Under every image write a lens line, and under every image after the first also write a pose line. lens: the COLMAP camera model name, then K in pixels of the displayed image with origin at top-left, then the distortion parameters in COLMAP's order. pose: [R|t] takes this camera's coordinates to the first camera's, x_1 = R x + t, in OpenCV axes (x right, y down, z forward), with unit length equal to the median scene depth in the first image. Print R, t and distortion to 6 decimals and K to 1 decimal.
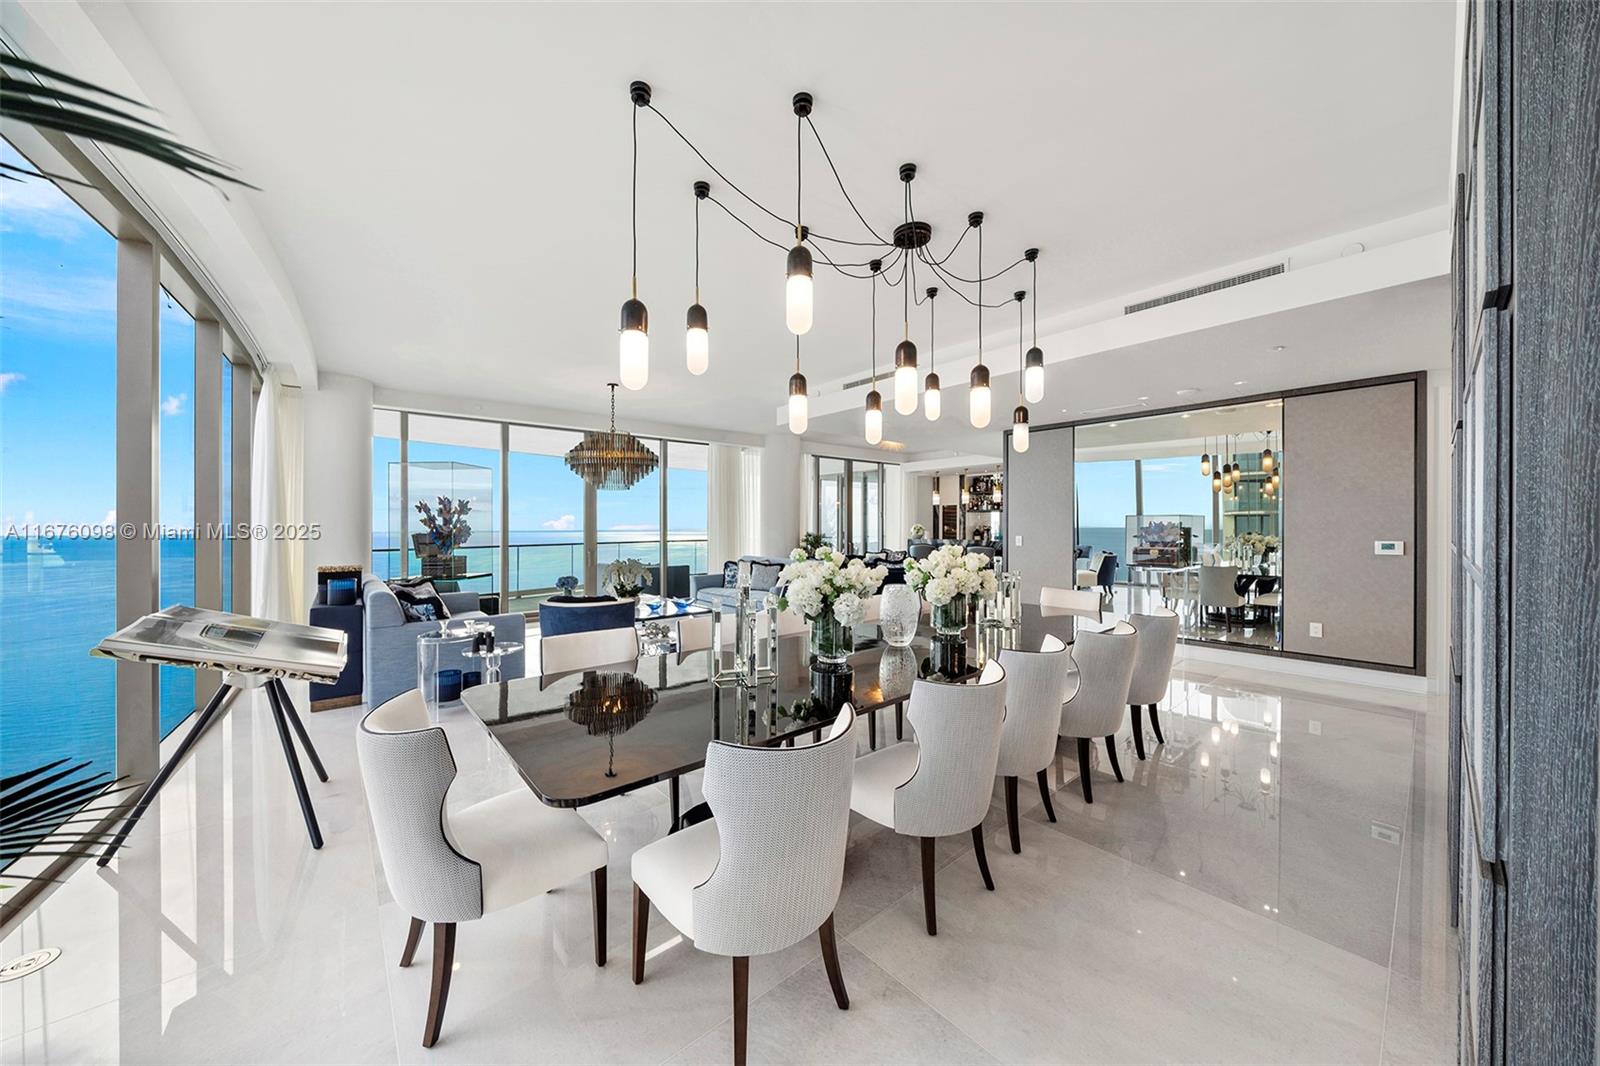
lens RADIAL K [[544.3, 0, 781.9], [0, 544.3, 527.8], [0, 0, 1]] dist [0.000431, 0.000026]
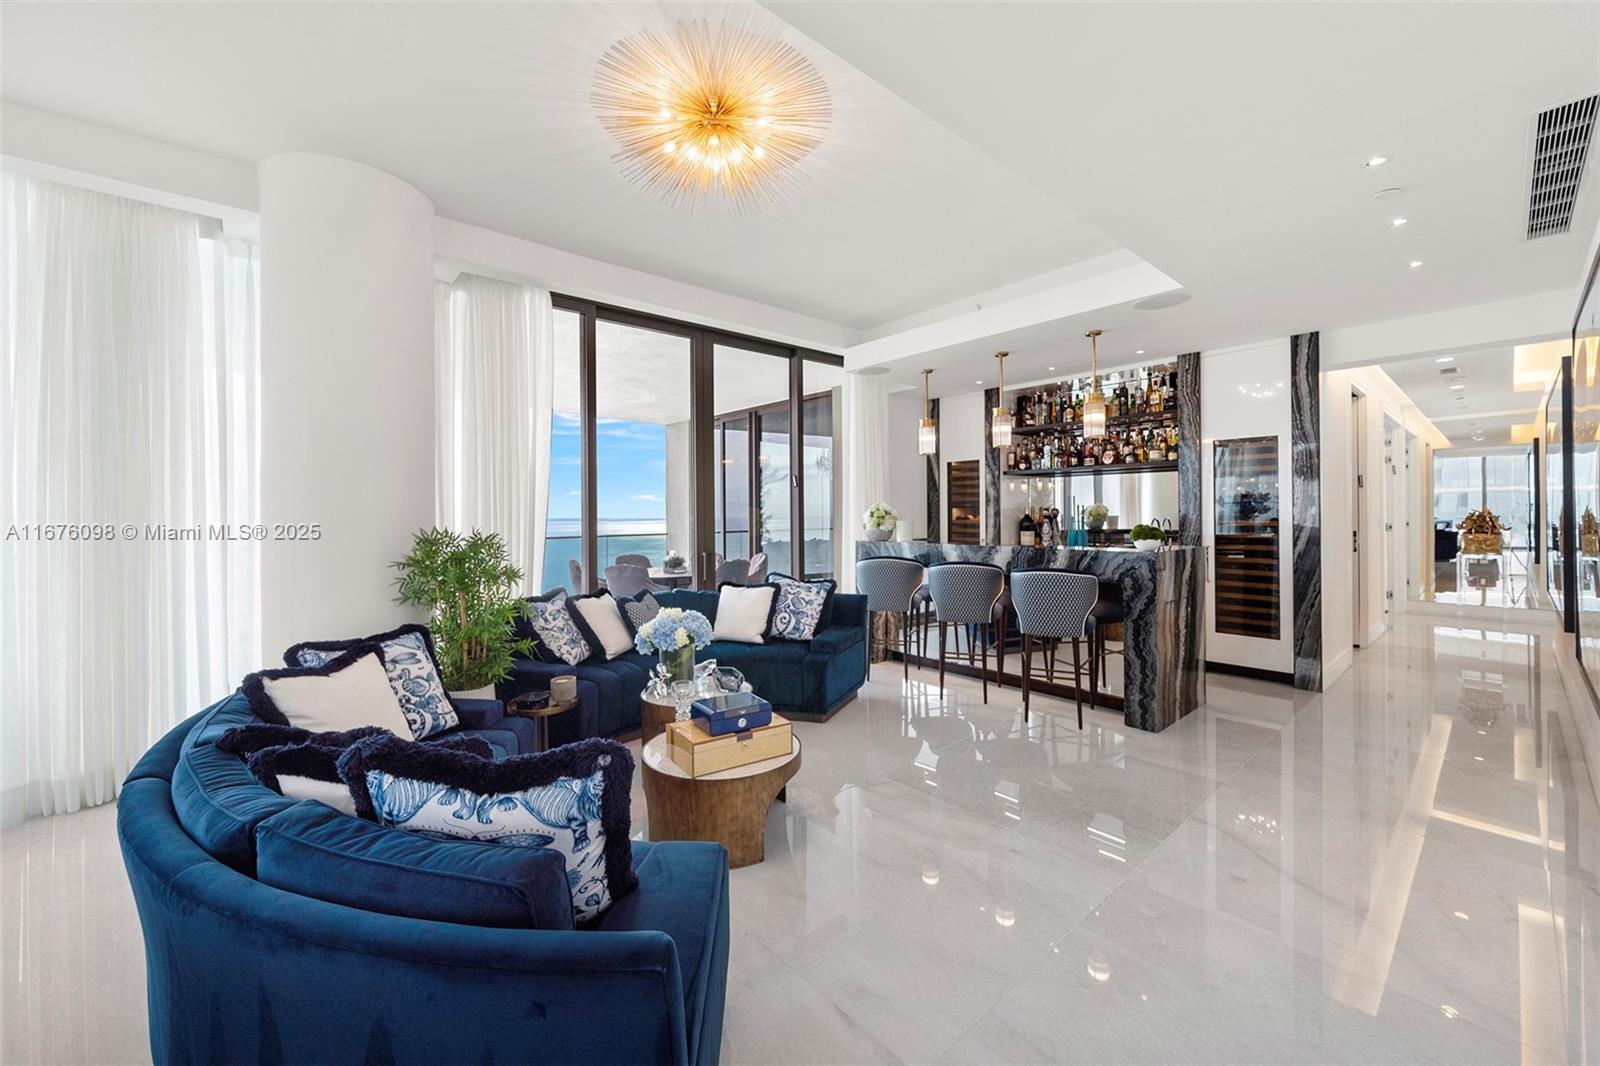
lens RADIAL K [[637.8, 0, 799.7], [0, 637.8, 508.3], [0, 0, 1]] dist [-0.000372, -0.000028]
pose [[0.999424, -0.001179, 0.033913, 0.171892], [0.001412, 0.999975, -0.006864, -0.000024], [-0.033905, 0.006908, 0.999401, 0.530951]]
